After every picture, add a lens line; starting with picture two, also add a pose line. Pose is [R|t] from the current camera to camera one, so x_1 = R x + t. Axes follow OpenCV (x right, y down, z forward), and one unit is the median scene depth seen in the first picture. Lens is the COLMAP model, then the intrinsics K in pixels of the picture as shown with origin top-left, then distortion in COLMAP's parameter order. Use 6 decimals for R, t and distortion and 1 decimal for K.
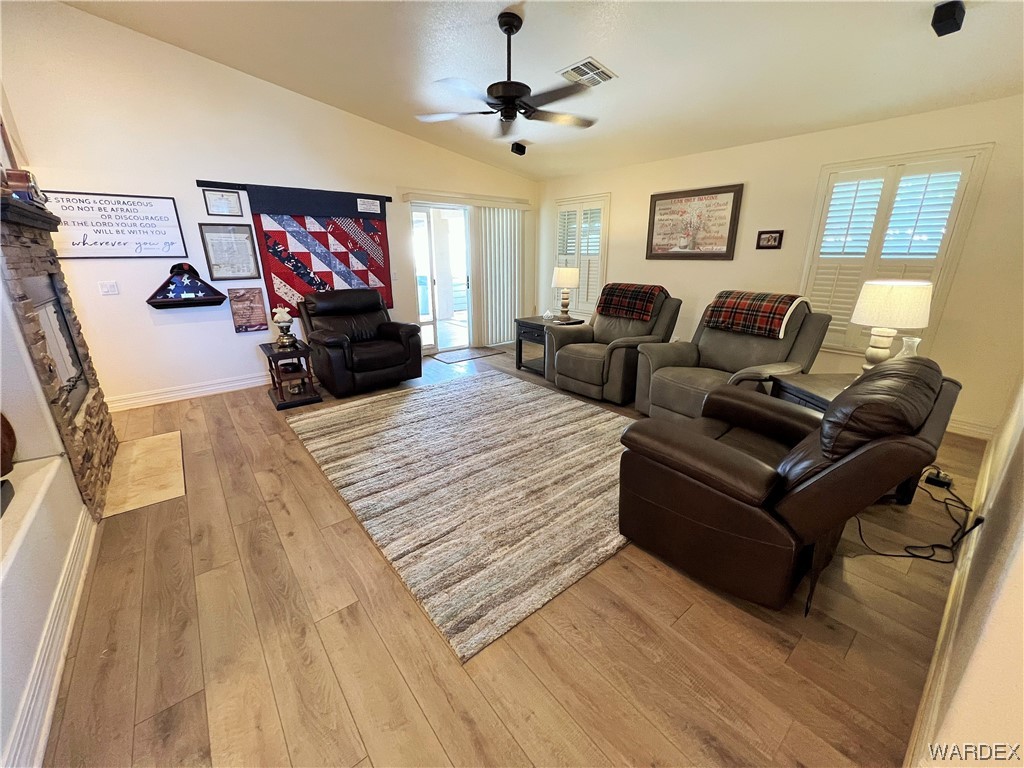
lens RADIAL K [[407.2, 0, 512.1], [0, 407.2, 381.6], [0, 0, 1]] dist [-0.002823, -0.000646]
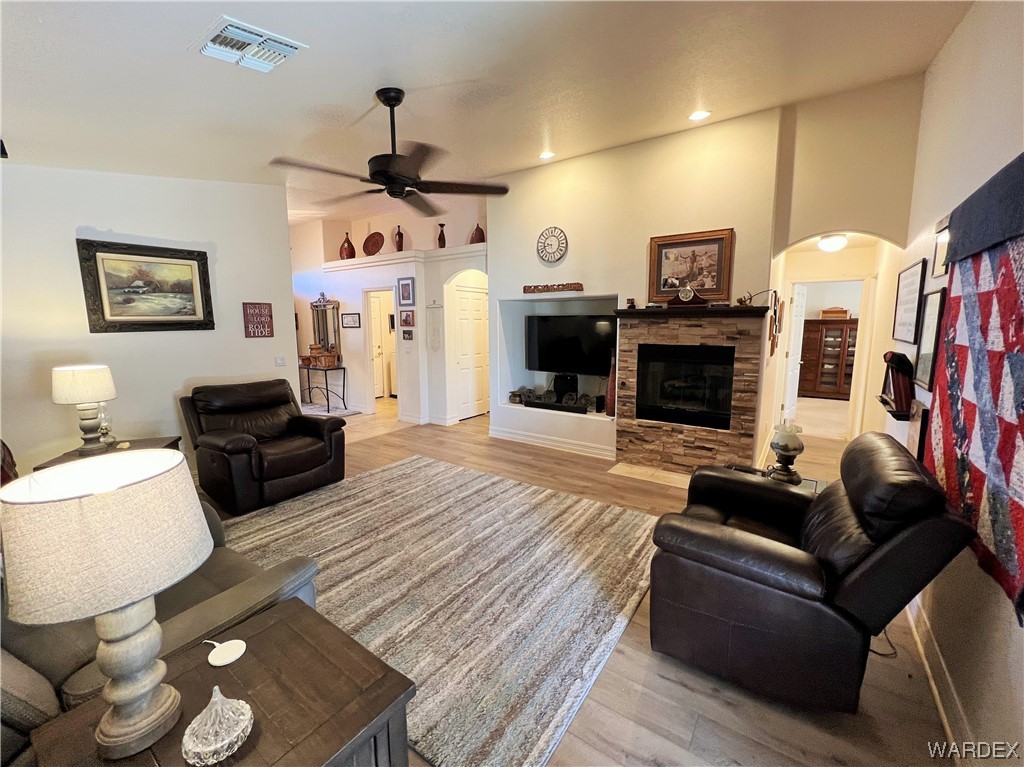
lens RADIAL K [[407.2, 0, 506.3], [0, 407.2, 379.4], [0, 0, 1]] dist [-0.002823, -0.000646]
pose [[-0.962314, 0.051521, -0.267015, 0.012957], [-0.070114, 0.901686, 0.426670, -0.644291], [0.262746, 0.429312, -0.864093, 1.874048]]
